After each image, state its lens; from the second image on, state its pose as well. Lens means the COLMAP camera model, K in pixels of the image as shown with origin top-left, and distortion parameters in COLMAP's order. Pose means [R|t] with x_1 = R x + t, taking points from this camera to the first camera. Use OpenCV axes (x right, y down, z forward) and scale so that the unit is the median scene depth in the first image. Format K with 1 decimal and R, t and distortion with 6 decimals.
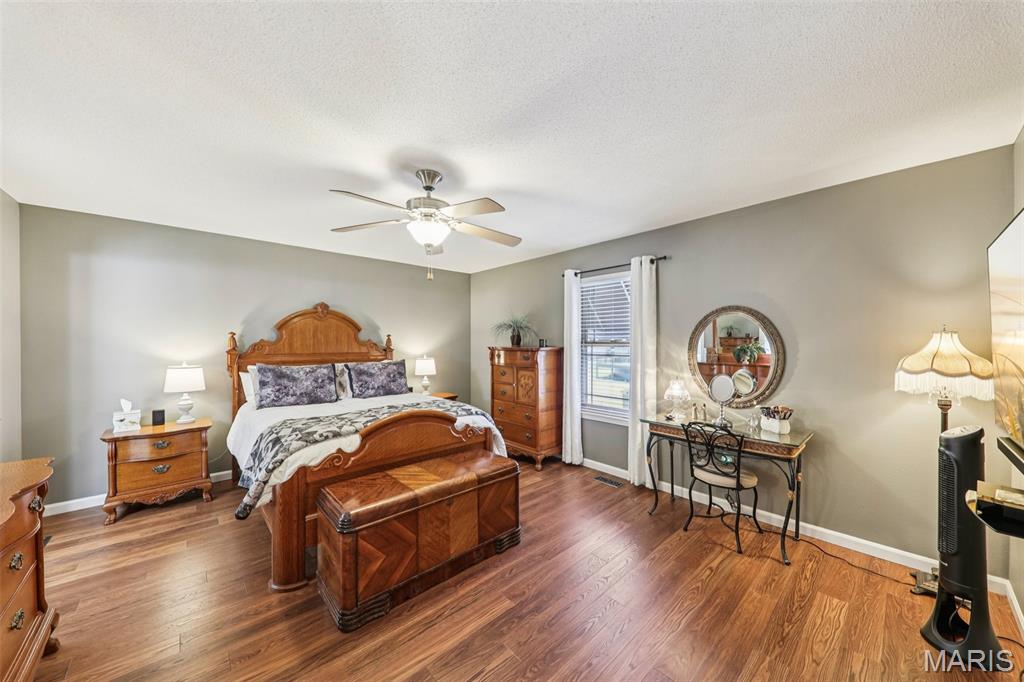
lens RADIAL K [[354.5, 0, 508.4], [0, 354.5, 343.7], [0, 0, 1]] dist [0.000548, 0.000016]
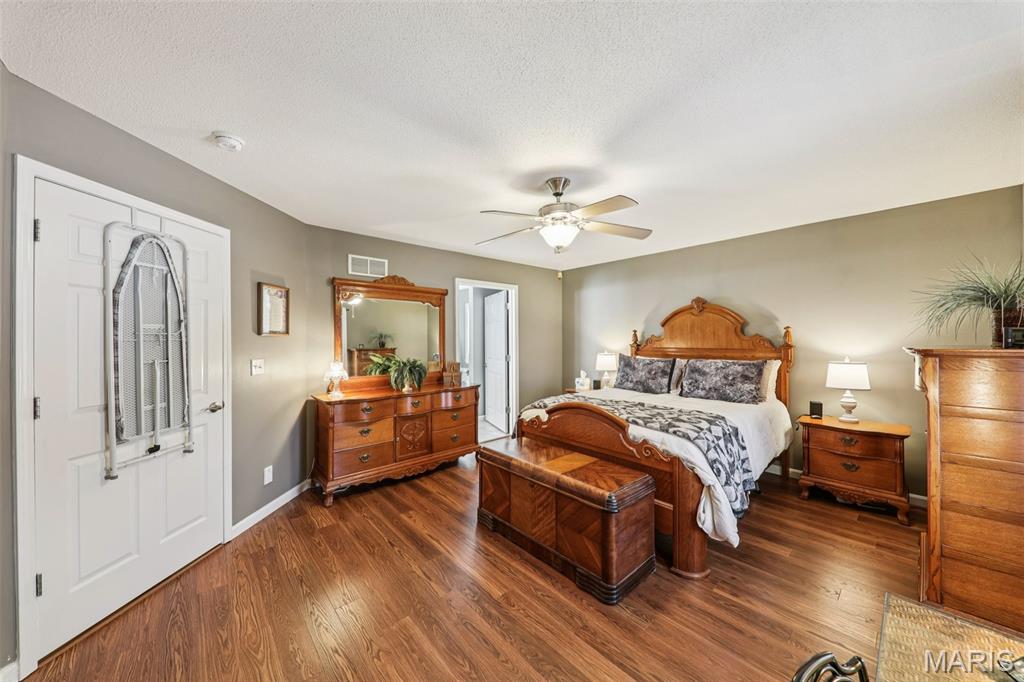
lens RADIAL K [[361.6, 0, 511.2], [0, 361.6, 336.4], [0, 0, 1]] dist [0.031554, 0.000036]
pose [[-0.006114, -0.005905, -0.999964, 0.567304], [0.000235, 0.999983, -0.005907, -0.000271], [0.999981, -0.000271, -0.006113, 0.559904]]
